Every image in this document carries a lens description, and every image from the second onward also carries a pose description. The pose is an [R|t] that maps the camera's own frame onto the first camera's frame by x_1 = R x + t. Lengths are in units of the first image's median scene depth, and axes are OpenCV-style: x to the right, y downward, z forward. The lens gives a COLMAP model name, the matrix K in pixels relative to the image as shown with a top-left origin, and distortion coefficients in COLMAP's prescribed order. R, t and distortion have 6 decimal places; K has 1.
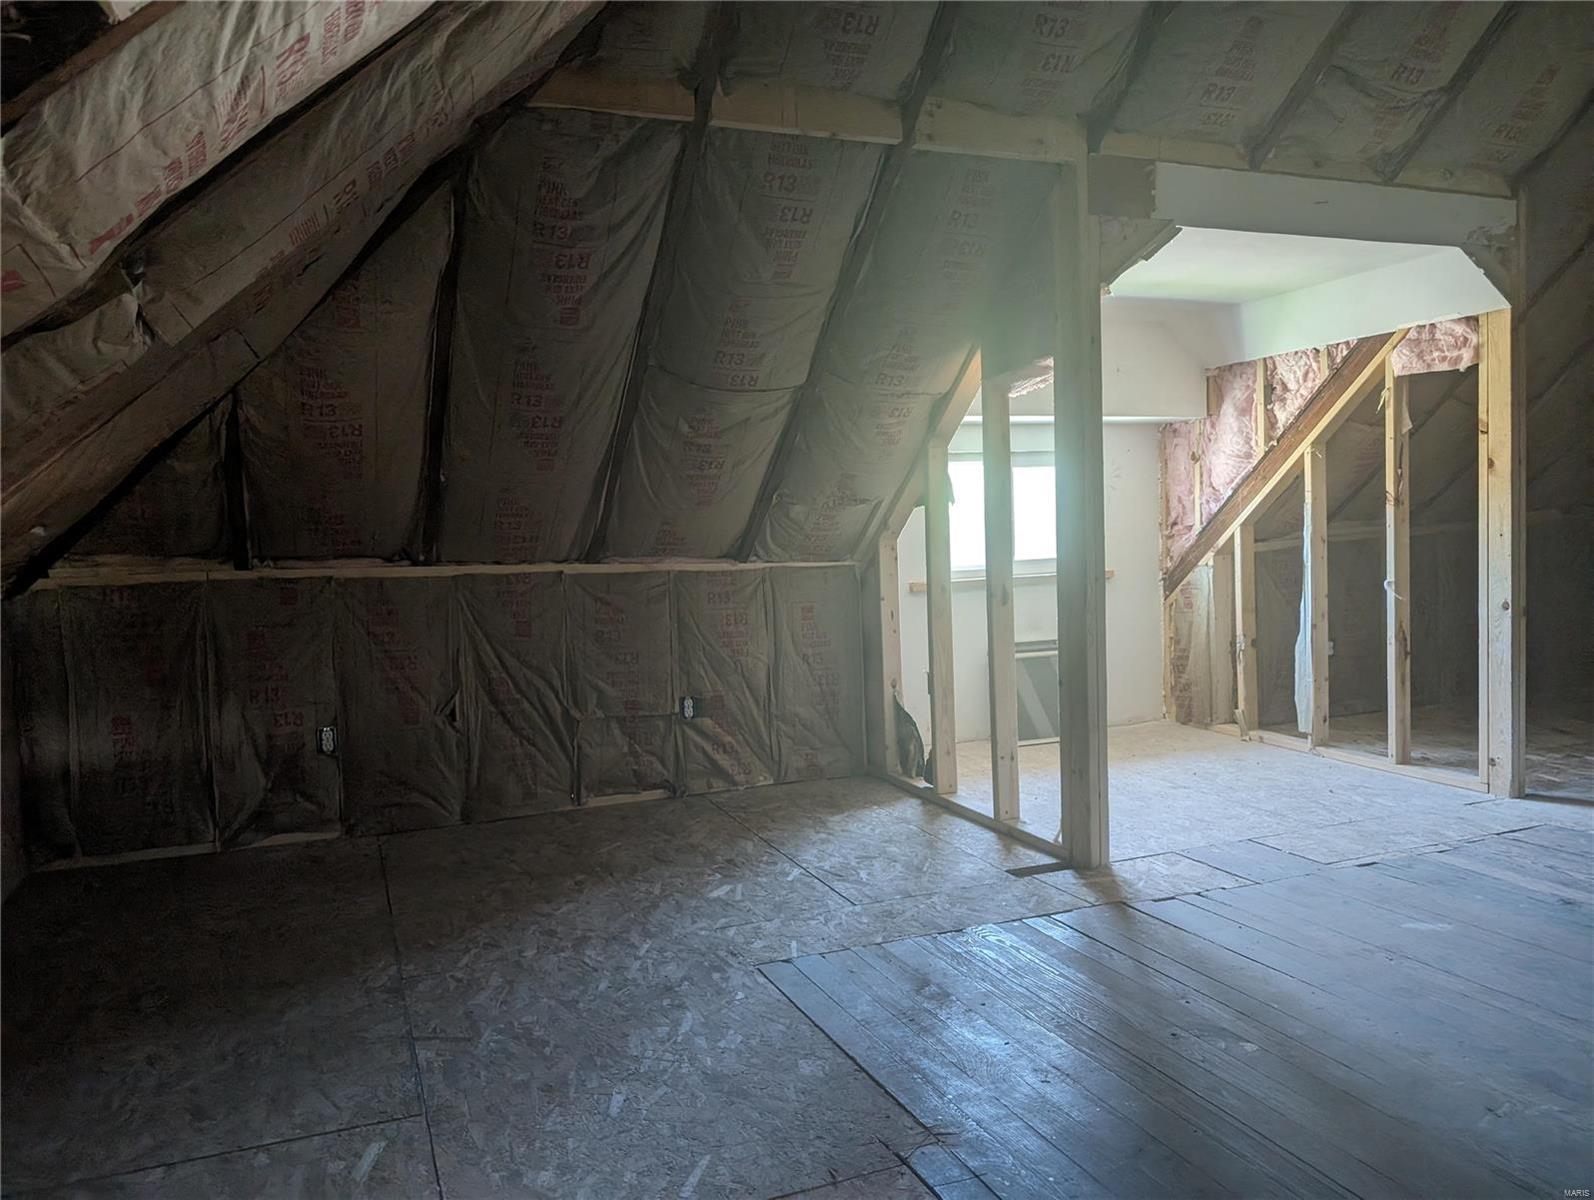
lens RADIAL K [[1151.2, 0, 793.9], [0, 1151.2, 609.7], [0, 0, 1]] dist [0.015863, -0.006046]
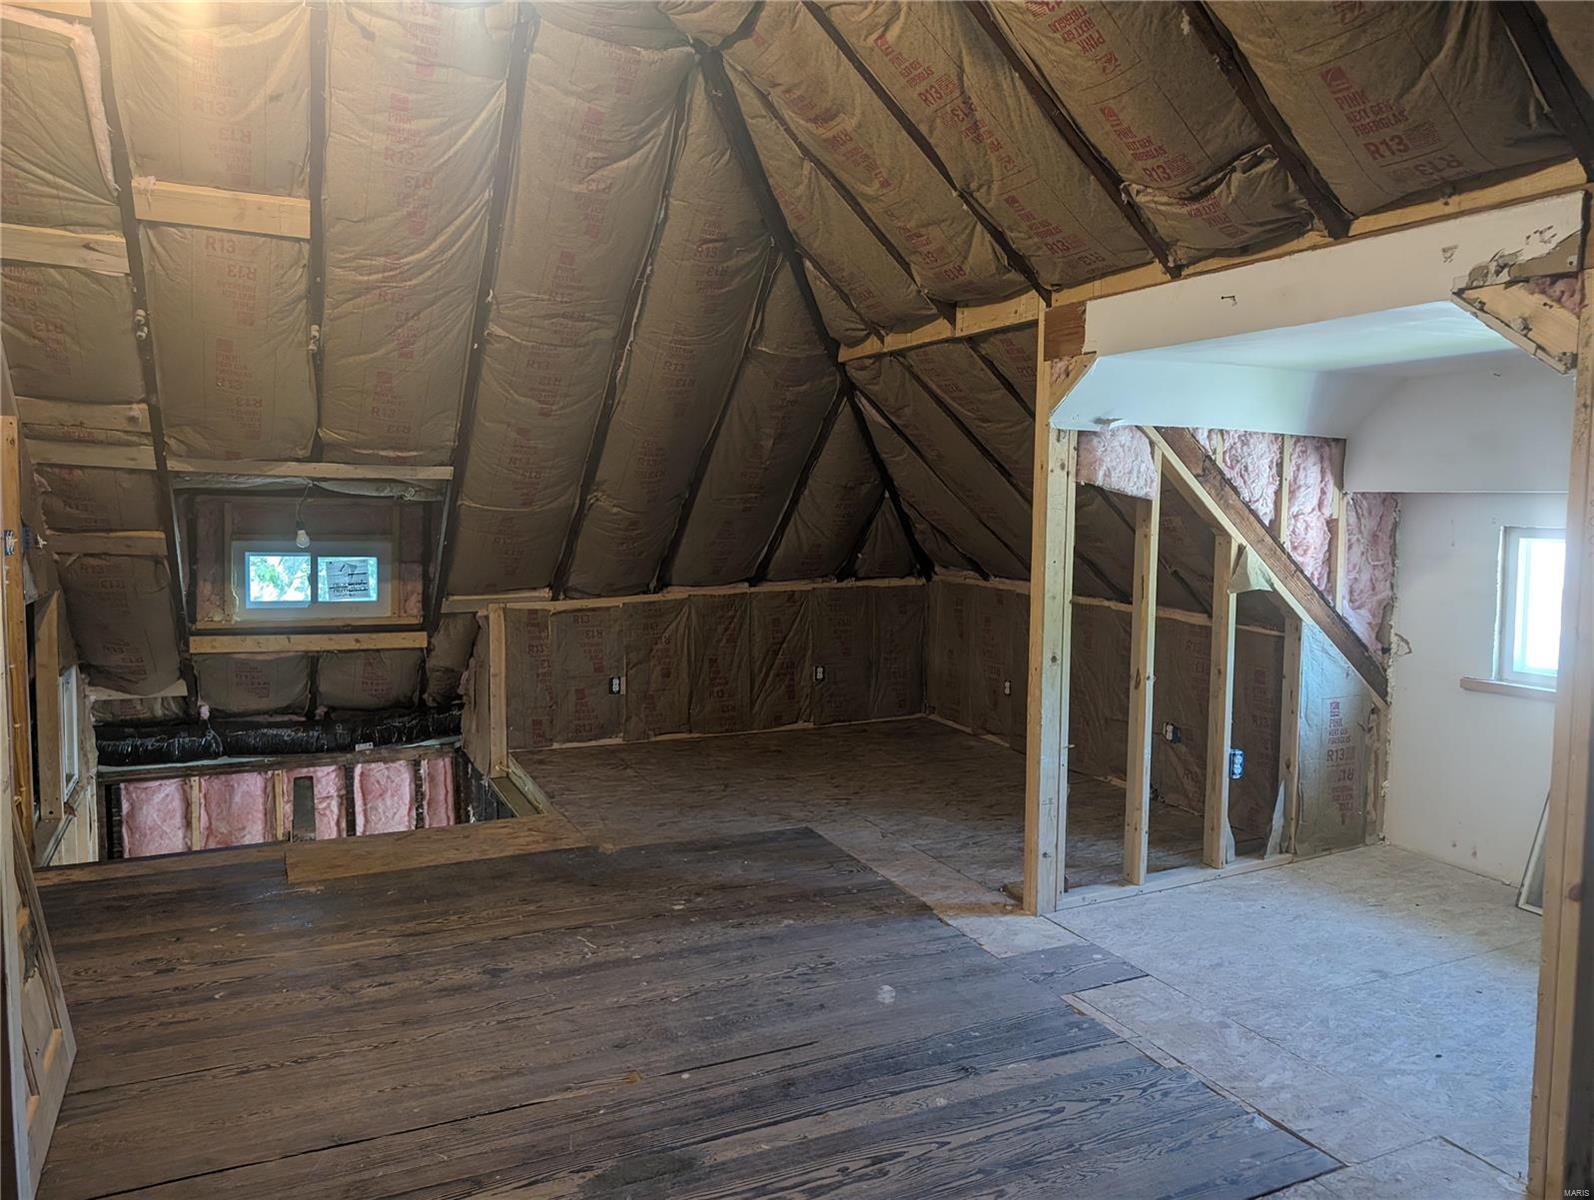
lens RADIAL K [[1151.2, 0, 812.4], [0, 1151.2, 593.5], [0, 0, 1]] dist [0.015863, -0.006046]
pose [[0.060052, 0.120246, -0.990926, 1.428786], [-0.084220, 0.989788, 0.115004, -0.222669], [0.994636, 0.076550, 0.069566, 0.700102]]
